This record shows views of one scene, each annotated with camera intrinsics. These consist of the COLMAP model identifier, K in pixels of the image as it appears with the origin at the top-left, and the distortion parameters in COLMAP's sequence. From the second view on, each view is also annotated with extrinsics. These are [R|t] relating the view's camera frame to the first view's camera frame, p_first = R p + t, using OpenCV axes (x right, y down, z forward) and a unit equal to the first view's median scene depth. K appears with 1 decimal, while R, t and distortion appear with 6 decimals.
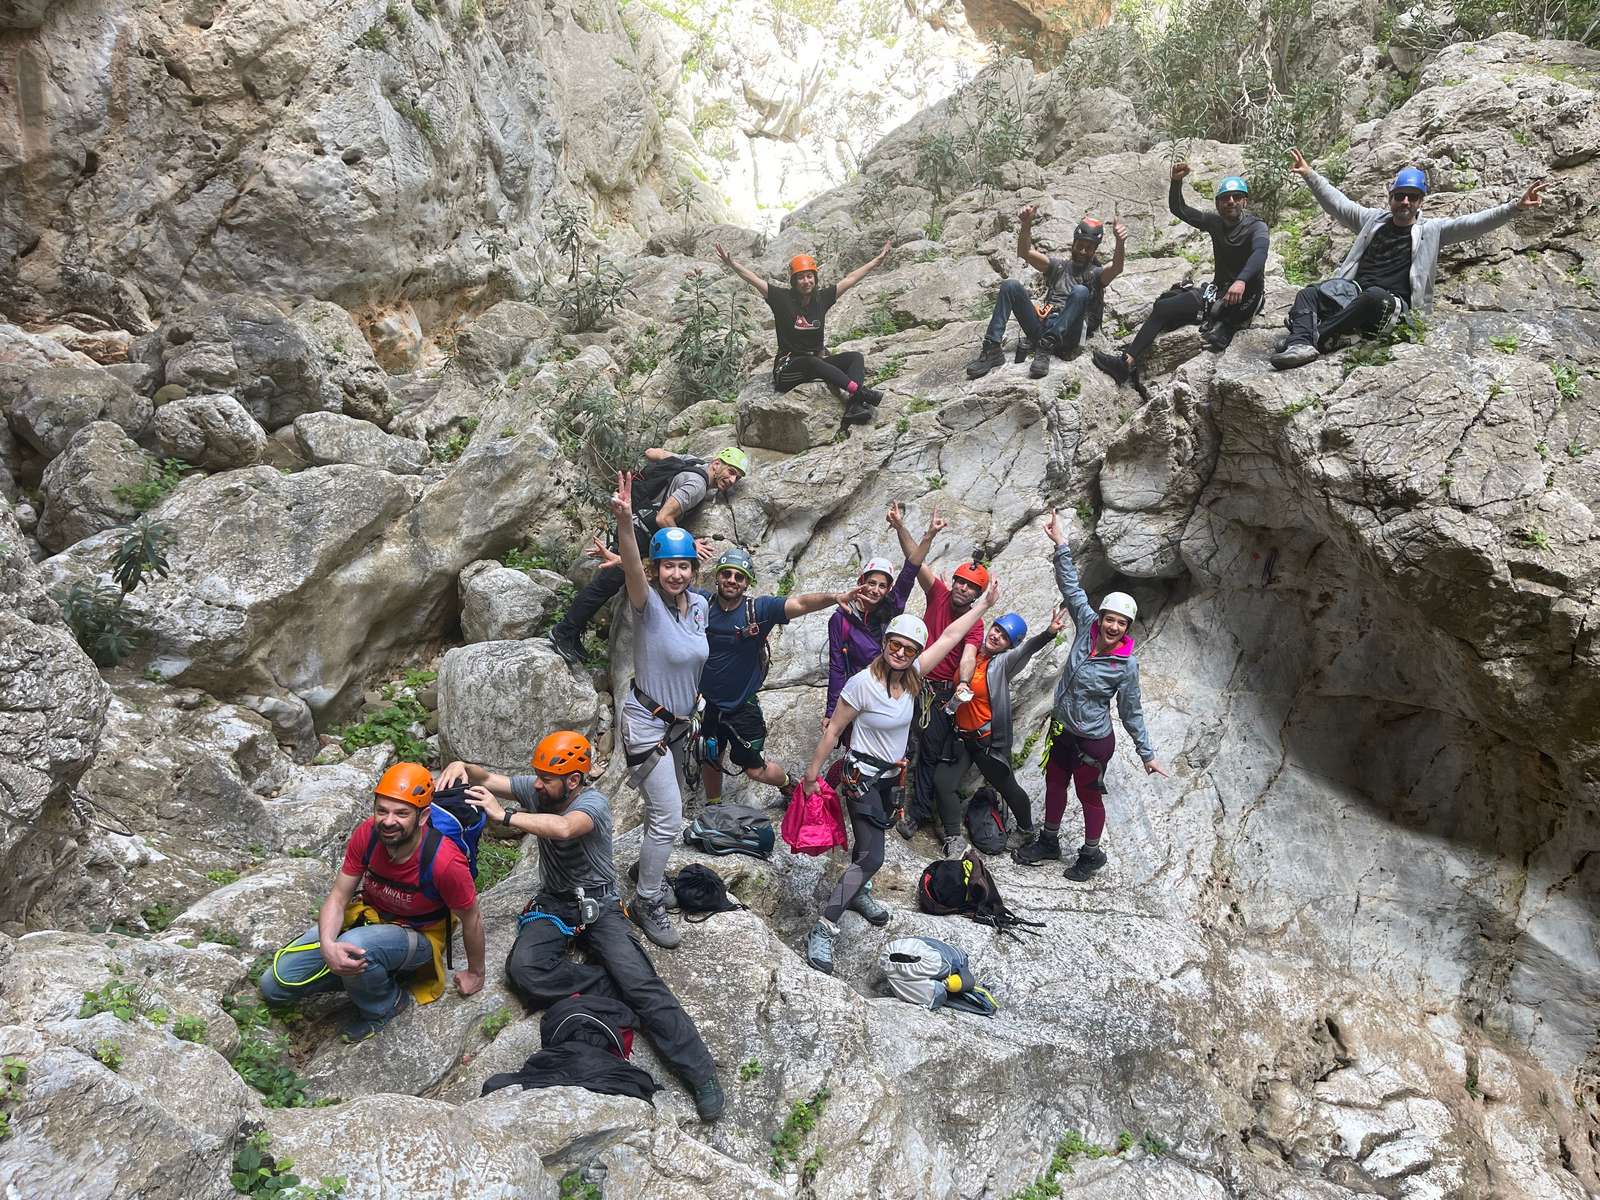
lens RADIAL K [[1217.7, 0, 803.1], [0, 1217.7, 591.9], [0, 0, 1]] dist [0.070511, -0.097673]
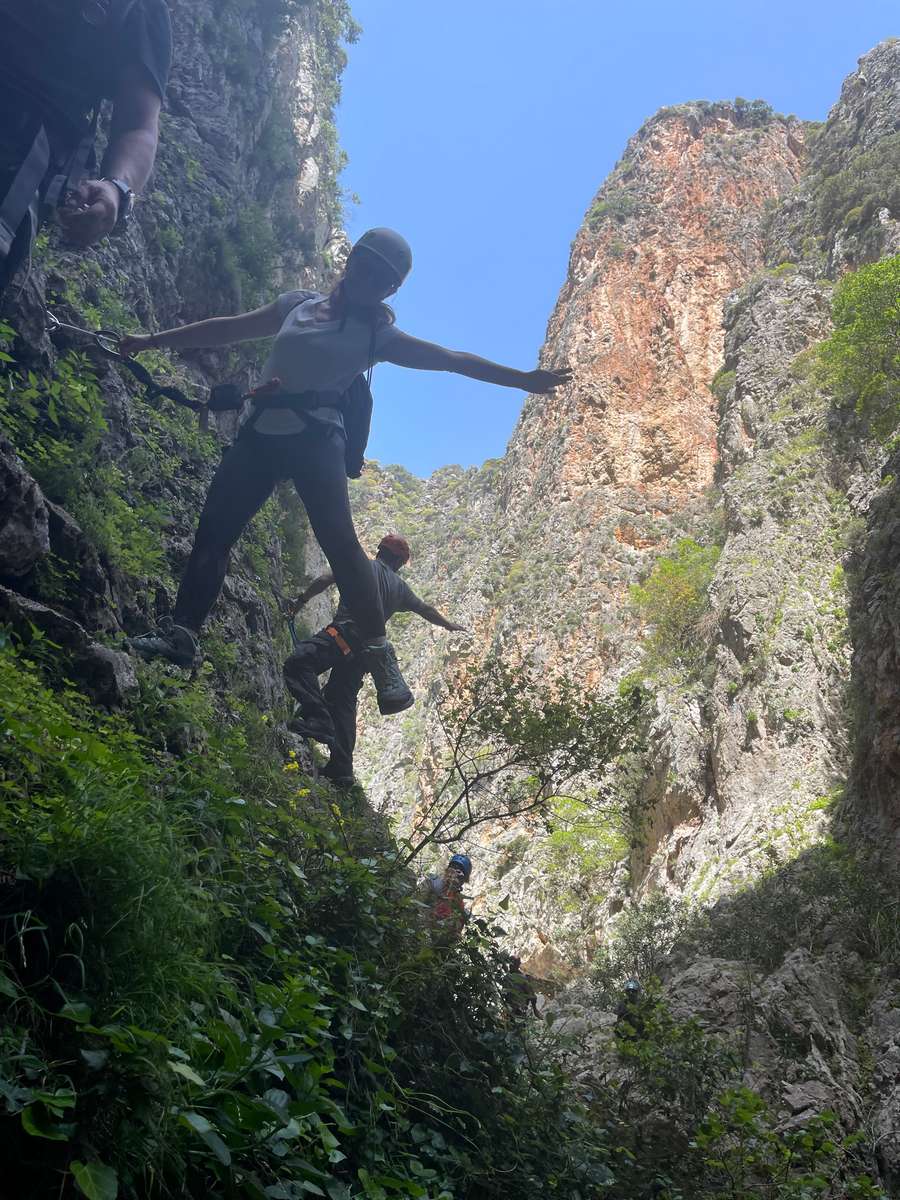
lens RADIAL K [[913.3, 0, 459.3], [0, 913.3, 585.4], [0, 0, 1]] dist [0.070511, -0.097673]
pose [[0.999606, 0.003495, 0.027840, 0.032522], [0.019159, 0.639872, -0.768243, 0.576091], [-0.020499, 0.768473, 0.639553, -0.881710]]
